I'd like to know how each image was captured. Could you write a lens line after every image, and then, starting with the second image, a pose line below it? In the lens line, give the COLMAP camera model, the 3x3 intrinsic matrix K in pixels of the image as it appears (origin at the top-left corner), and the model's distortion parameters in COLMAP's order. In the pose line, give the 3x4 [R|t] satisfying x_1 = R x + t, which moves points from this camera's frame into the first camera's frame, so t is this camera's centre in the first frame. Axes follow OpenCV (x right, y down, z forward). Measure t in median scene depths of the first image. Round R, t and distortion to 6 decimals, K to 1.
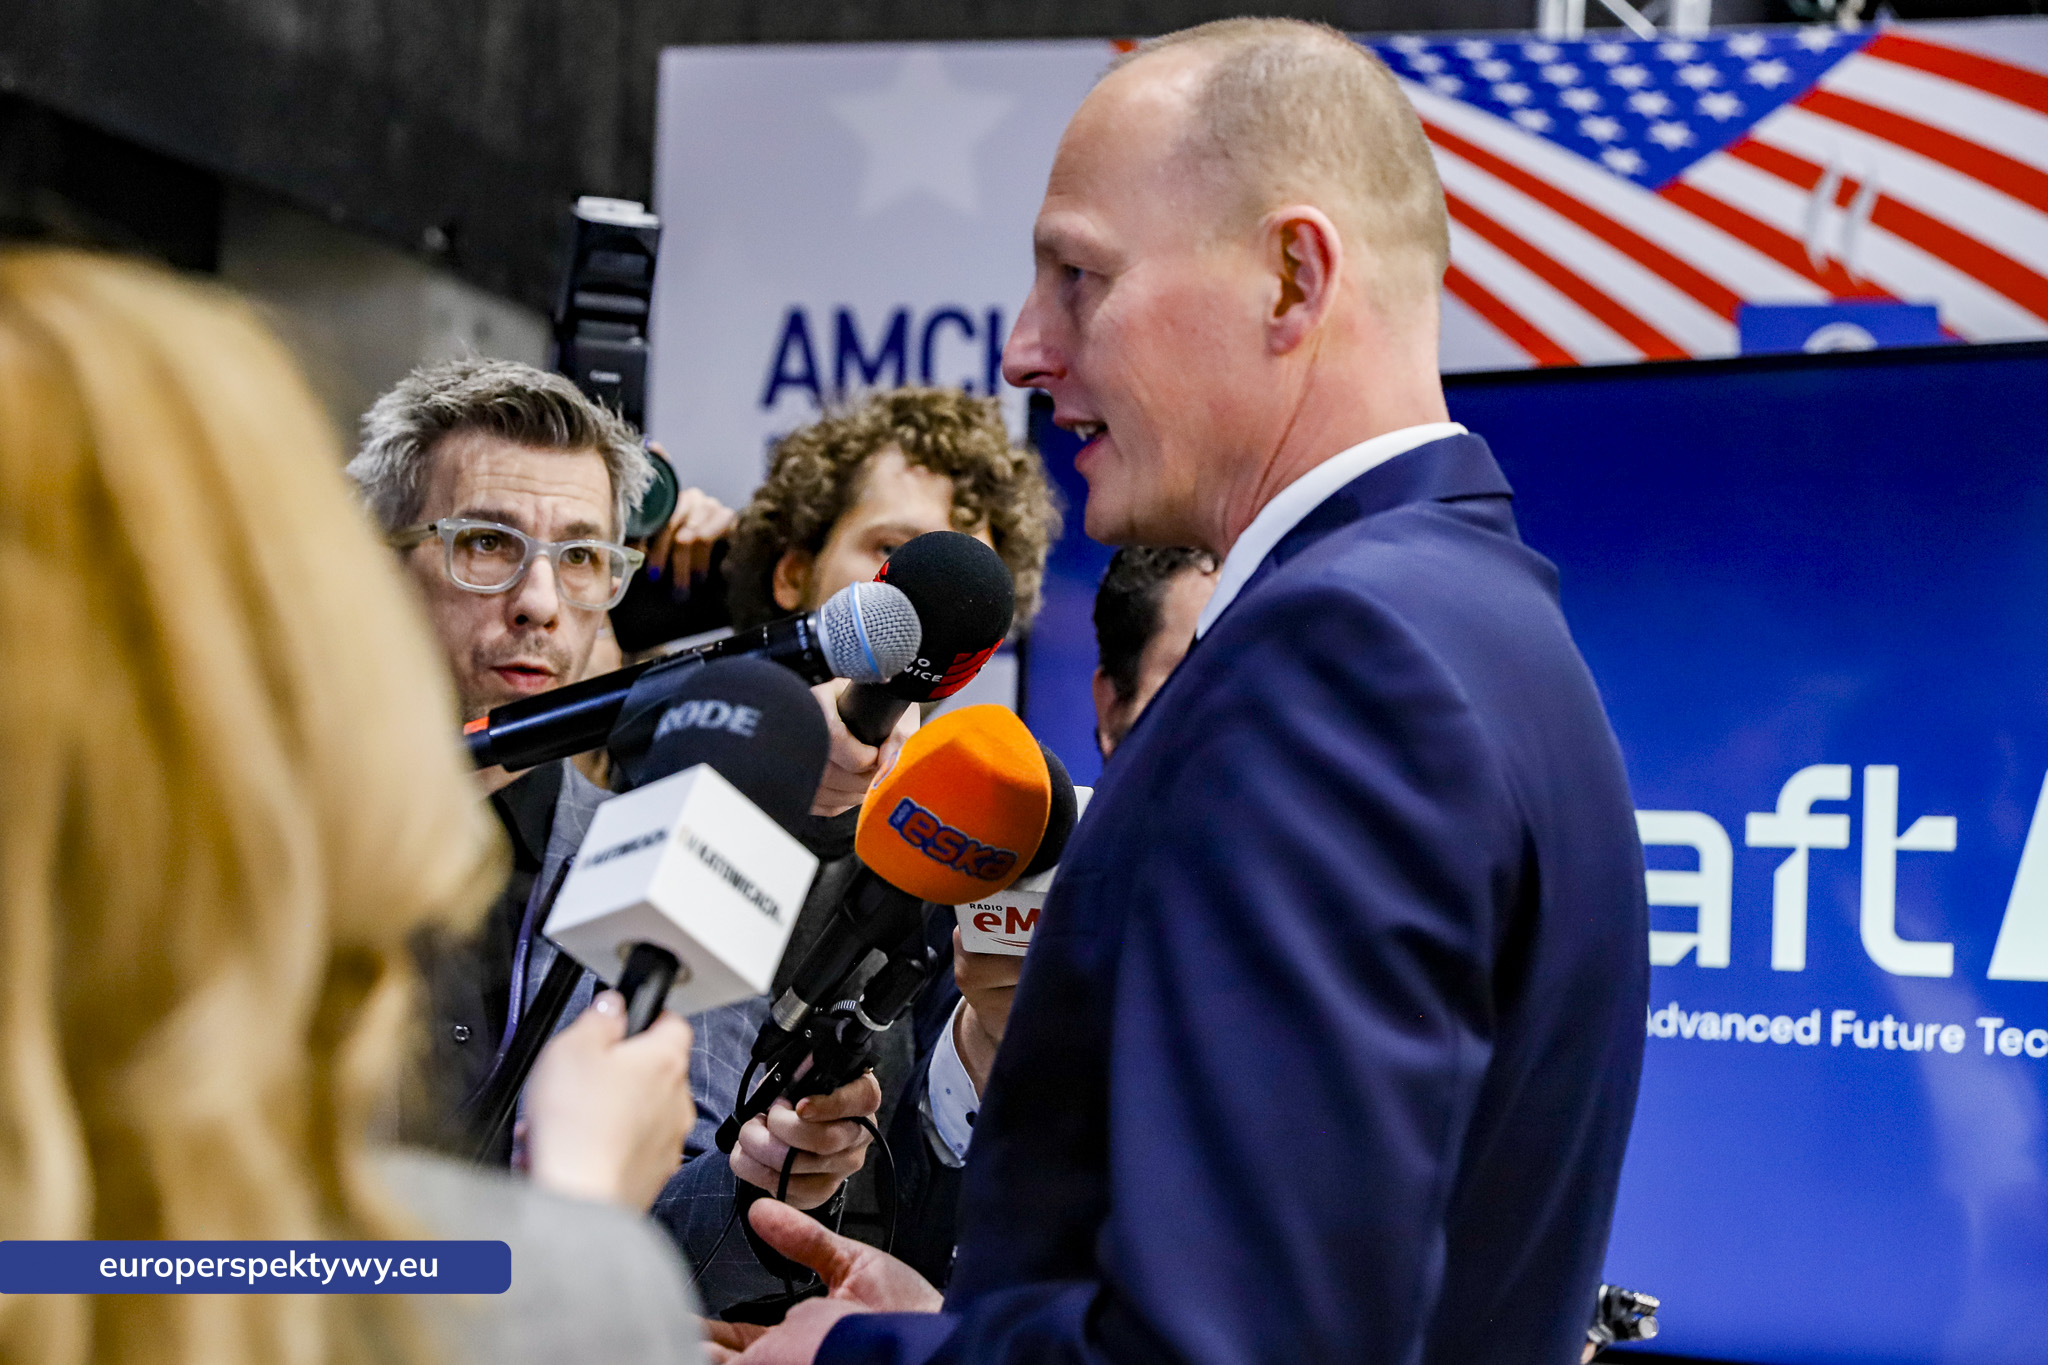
lens RADIAL K [[3675.0, 0, 977.2], [0, 3675.0, 713.9], [0, 0, 1]] dist [0.074854, 0.000000]
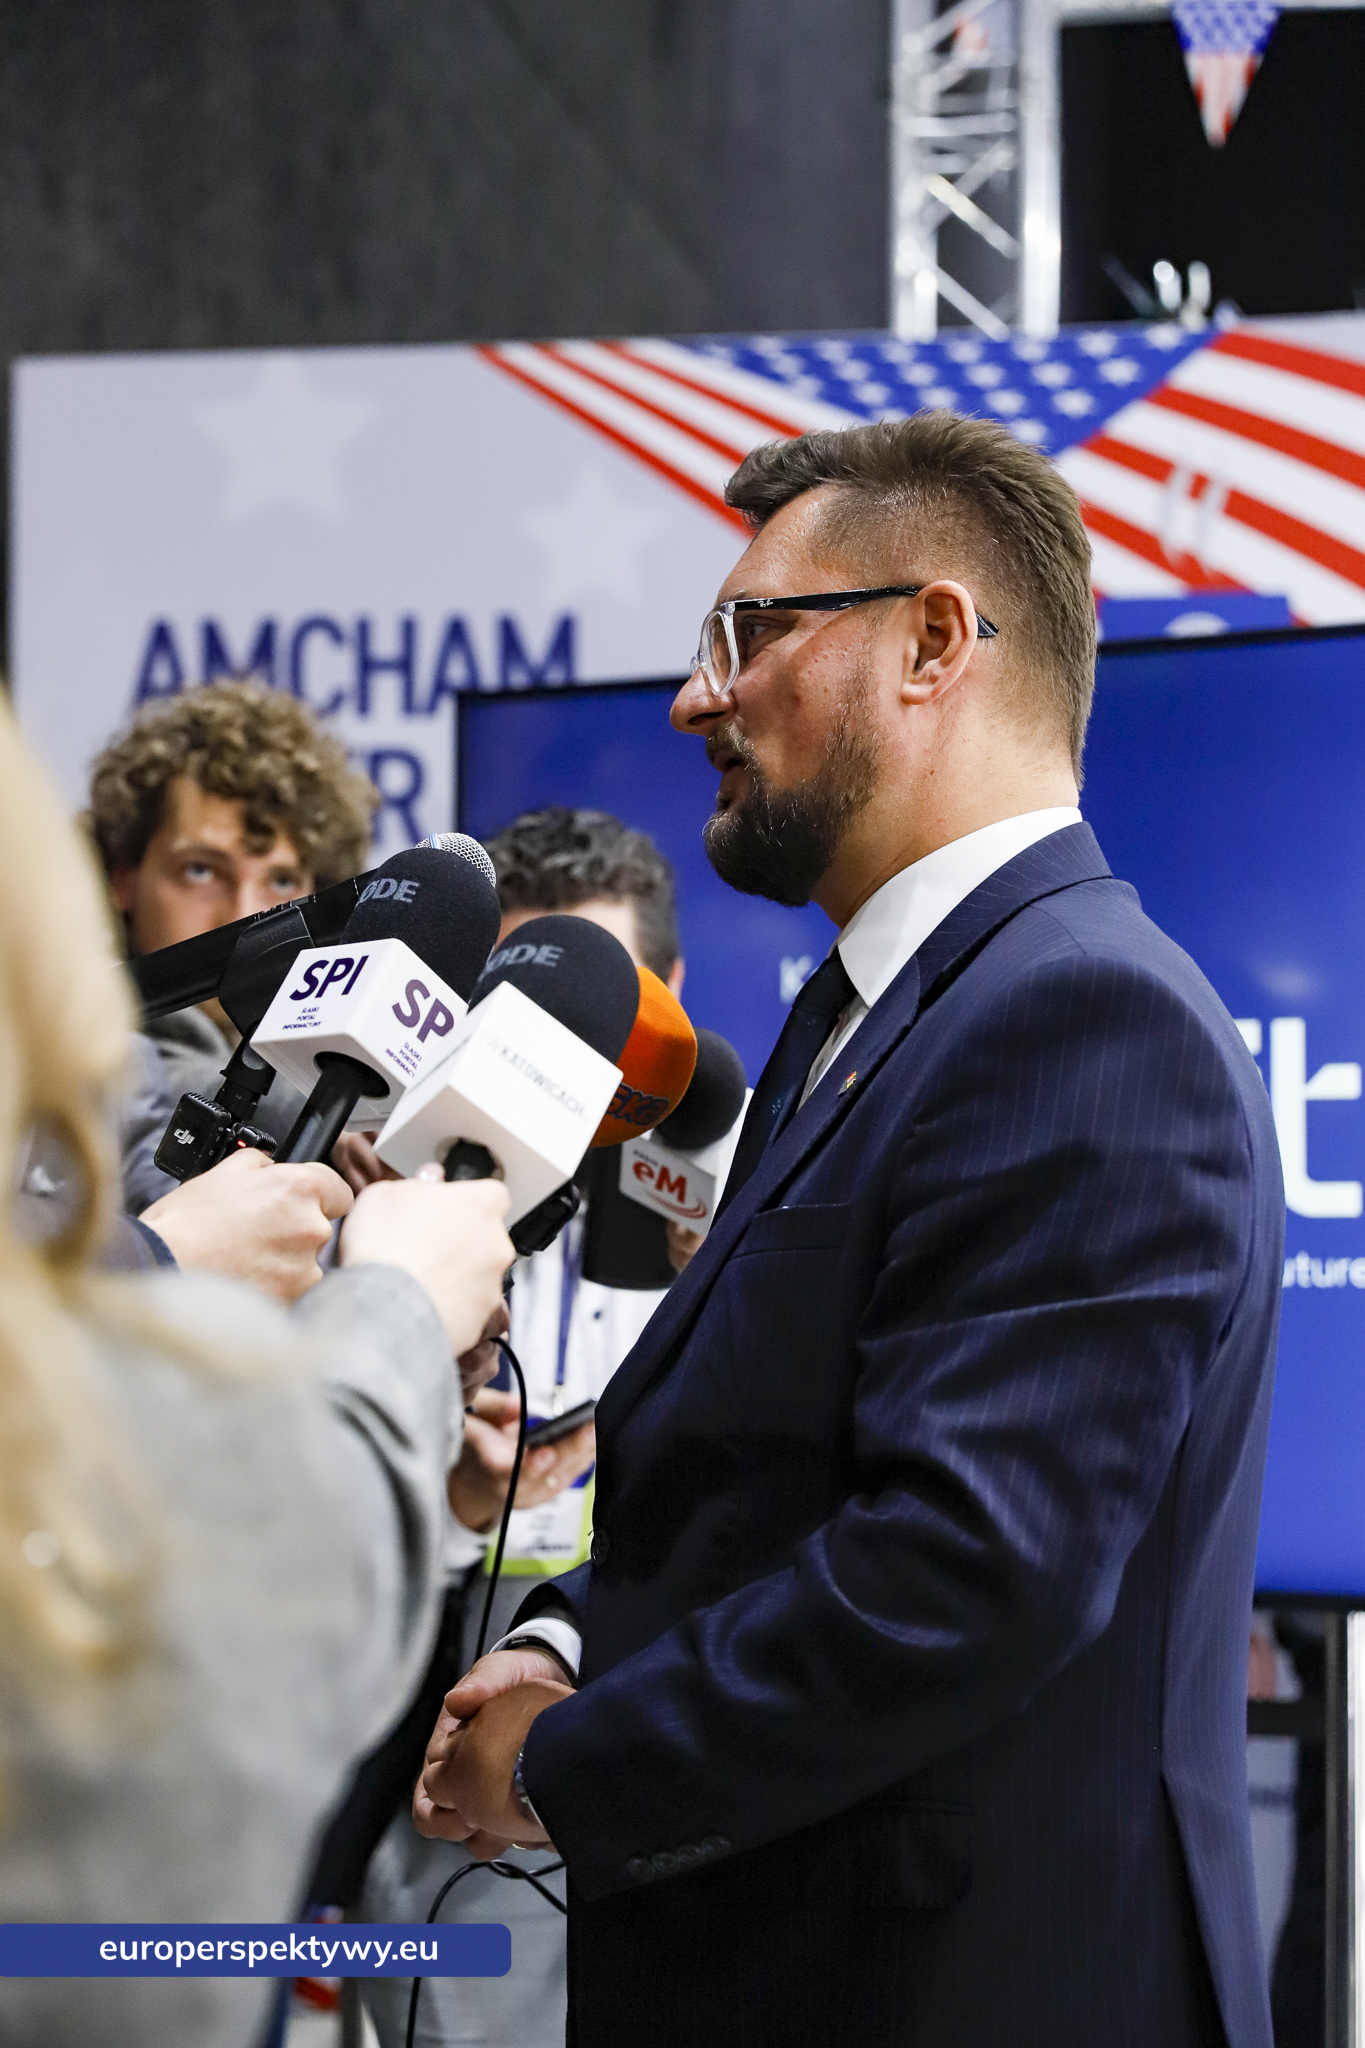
lens RADIAL K [[4177.8, 0, 624.5], [0, 4177.8, 1042.3], [0, 0, 1]] dist [0.072509, 0.000000]
pose [[0.991675, -0.032792, 0.124522, -0.070725], [0.033522, 0.999431, -0.003770, 0.011313], [-0.124328, 0.007913, 0.992210, -0.126967]]
